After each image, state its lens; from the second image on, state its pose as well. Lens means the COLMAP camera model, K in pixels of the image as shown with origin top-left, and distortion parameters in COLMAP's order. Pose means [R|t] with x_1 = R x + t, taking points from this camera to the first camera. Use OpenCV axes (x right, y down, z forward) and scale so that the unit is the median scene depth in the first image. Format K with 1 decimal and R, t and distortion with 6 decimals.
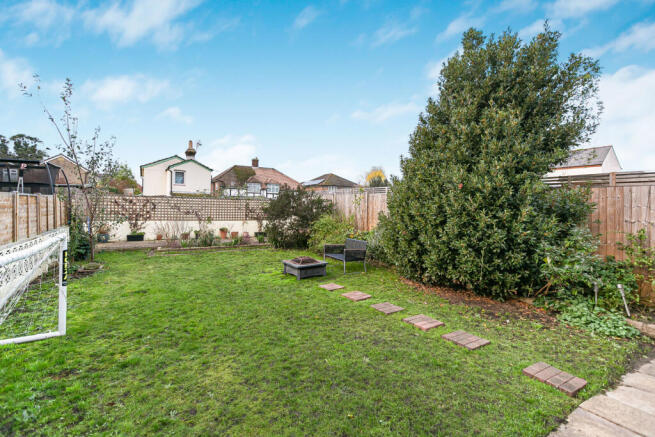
lens RADIAL K [[300.2, 0, 317.1], [0, 300.2, 217.9], [0, 0, 1]] dist [-0.000721, -0.000027]
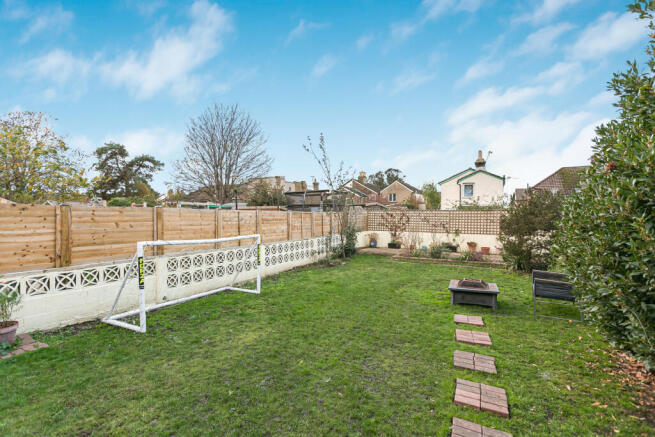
lens RADIAL K [[300.2, 0, 317.1], [0, 300.2, 217.9], [0, 0, 1]] dist [-0.000721, -0.000027]
pose [[0.504054, -0.012939, -0.863575, 0.263006], [-0.027110, 0.999158, -0.030794, 0.001282], [0.863247, 0.038933, 0.503279, 0.135992]]
